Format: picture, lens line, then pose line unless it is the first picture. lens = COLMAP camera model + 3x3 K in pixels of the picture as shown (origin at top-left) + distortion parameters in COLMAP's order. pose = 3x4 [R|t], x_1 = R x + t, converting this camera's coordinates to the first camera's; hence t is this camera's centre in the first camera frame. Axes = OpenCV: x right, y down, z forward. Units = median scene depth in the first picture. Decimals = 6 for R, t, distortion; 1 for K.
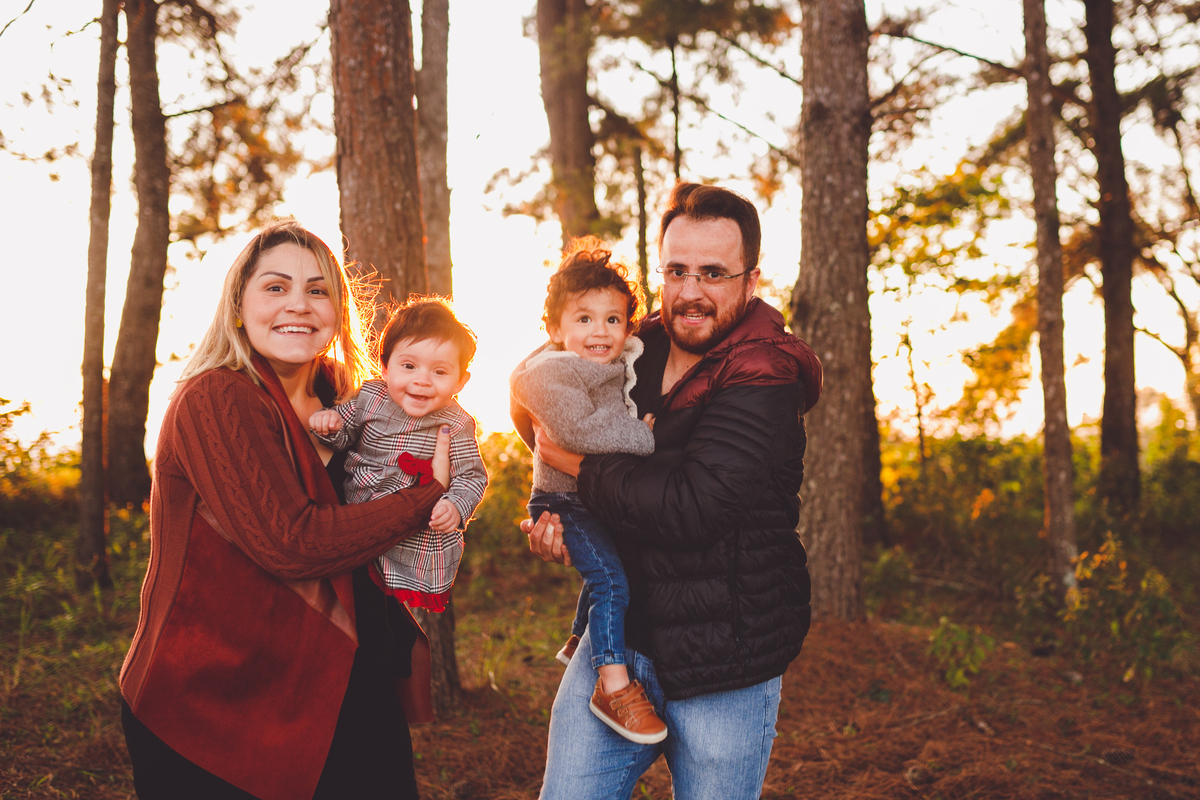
lens RADIAL K [[1178.6, 0, 597.5], [0, 1178.6, 423.6], [0, 0, 1]] dist [0.015713, -0.006782]
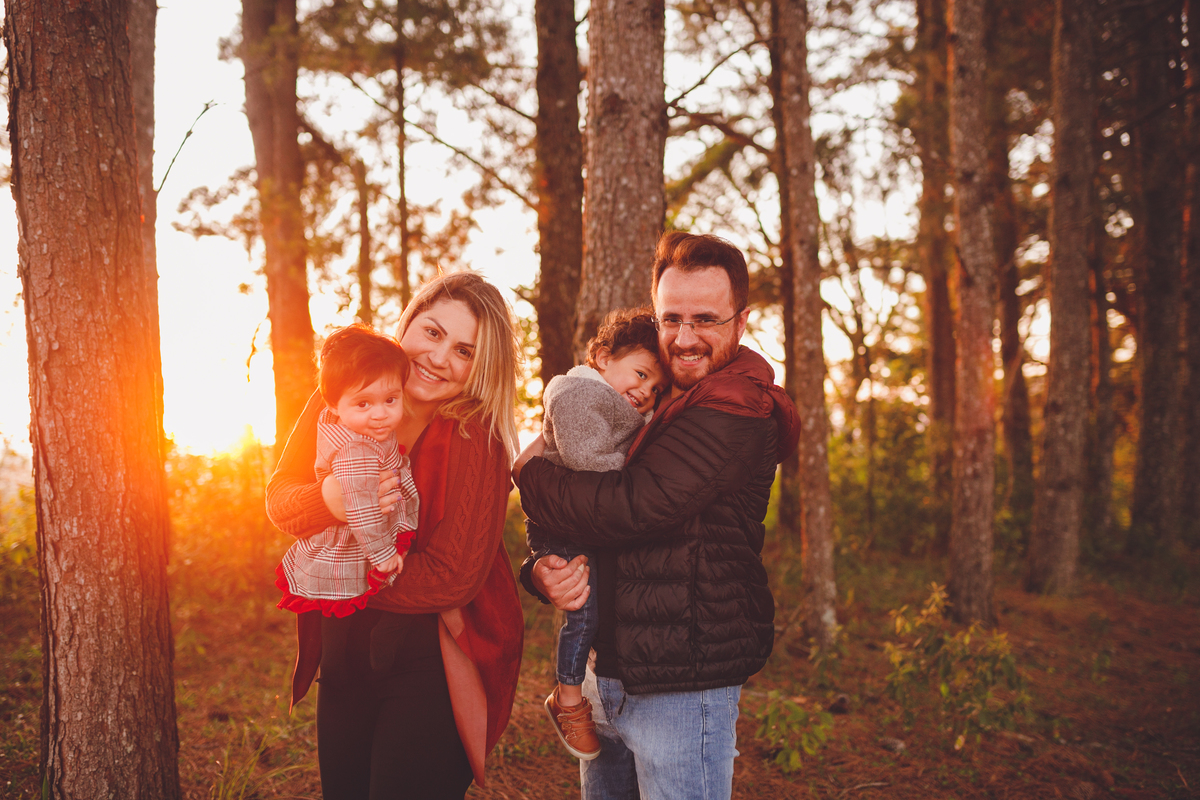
lens RADIAL K [[975.6, 0, 480.4], [0, 975.6, 401.4], [0, 0, 1]] dist [0.002078, 0.009732]
pose [[0.974092, 0.005243, 0.226089, -0.069356], [0.003695, 0.999229, -0.039094, -0.017185], [-0.226120, 0.038916, 0.973322, 0.329950]]
